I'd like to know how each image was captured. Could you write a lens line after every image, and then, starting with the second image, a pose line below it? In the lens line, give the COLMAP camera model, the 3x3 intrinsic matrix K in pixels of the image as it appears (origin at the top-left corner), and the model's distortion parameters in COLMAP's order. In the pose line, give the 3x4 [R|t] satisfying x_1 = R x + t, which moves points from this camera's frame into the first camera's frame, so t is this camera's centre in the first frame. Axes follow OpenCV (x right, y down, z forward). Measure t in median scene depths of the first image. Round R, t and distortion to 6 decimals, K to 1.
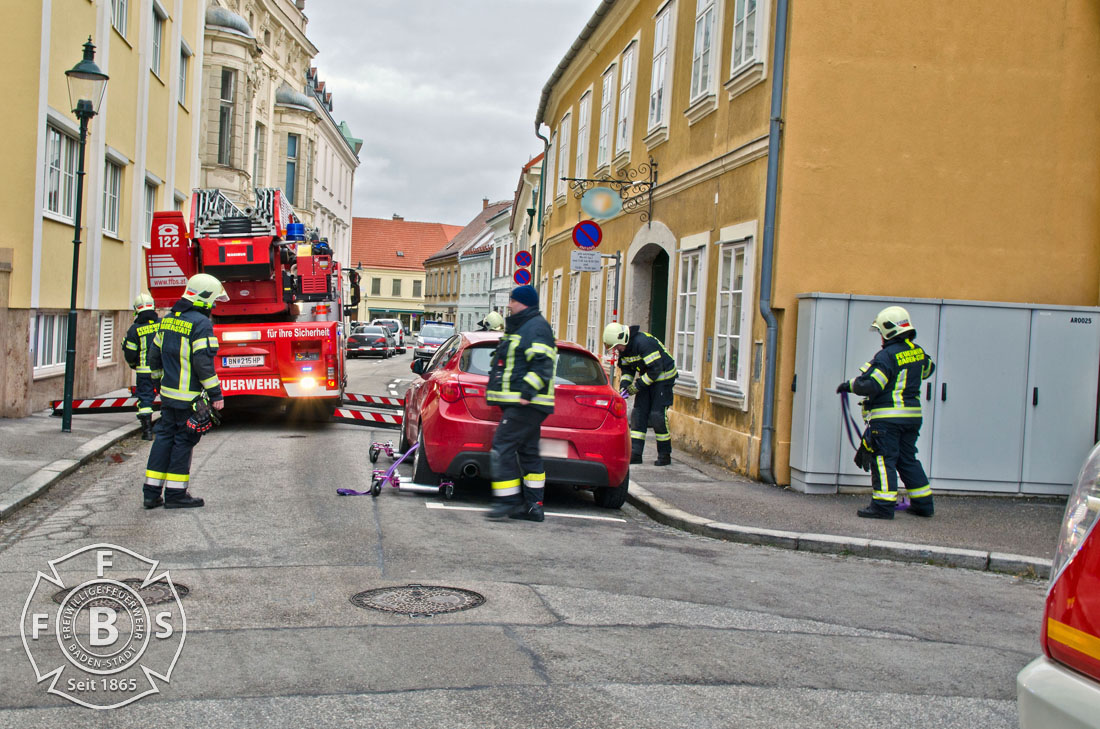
lens RADIAL K [[1152.4, 0, 551.8], [0, 1152.4, 364.4], [0, 0, 1]] dist [-0.020313, 0.000000]
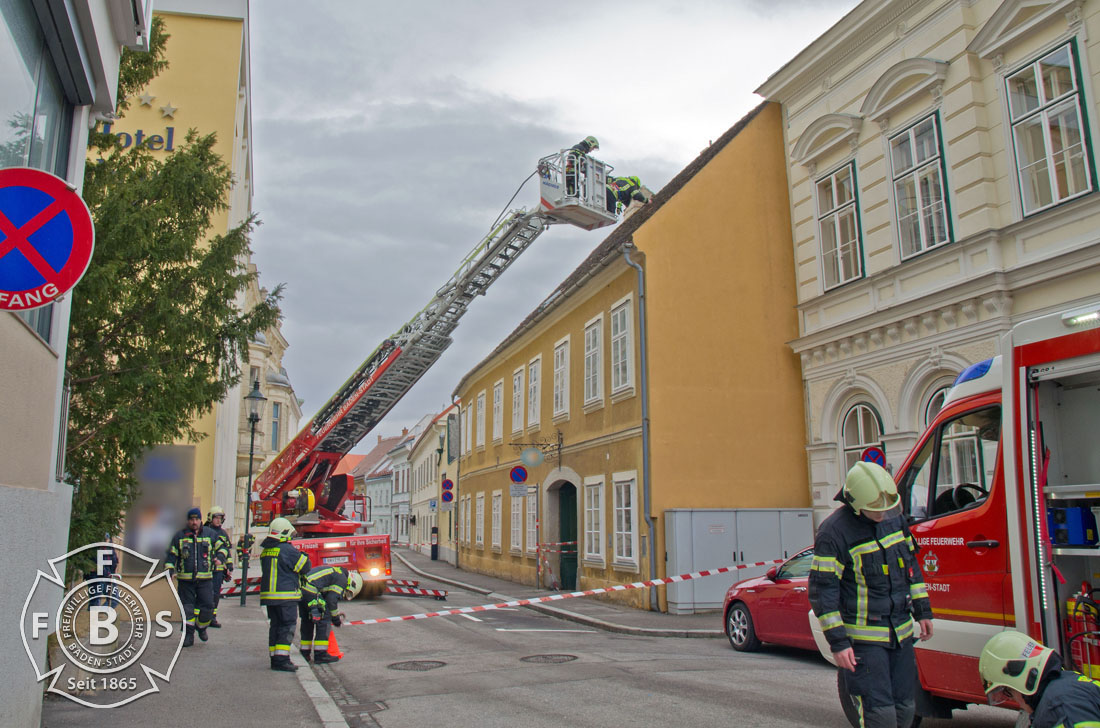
lens RADIAL K [[843.7, 0, 546.9], [0, 843.7, 363.9], [0, 0, 1]] dist [-0.075740, -0.000118]
pose [[0.988380, -0.017662, 0.150974, -0.151665], [0.050315, 0.975249, -0.215309, -0.004469], [-0.143435, 0.220403, 0.964805, -0.307955]]
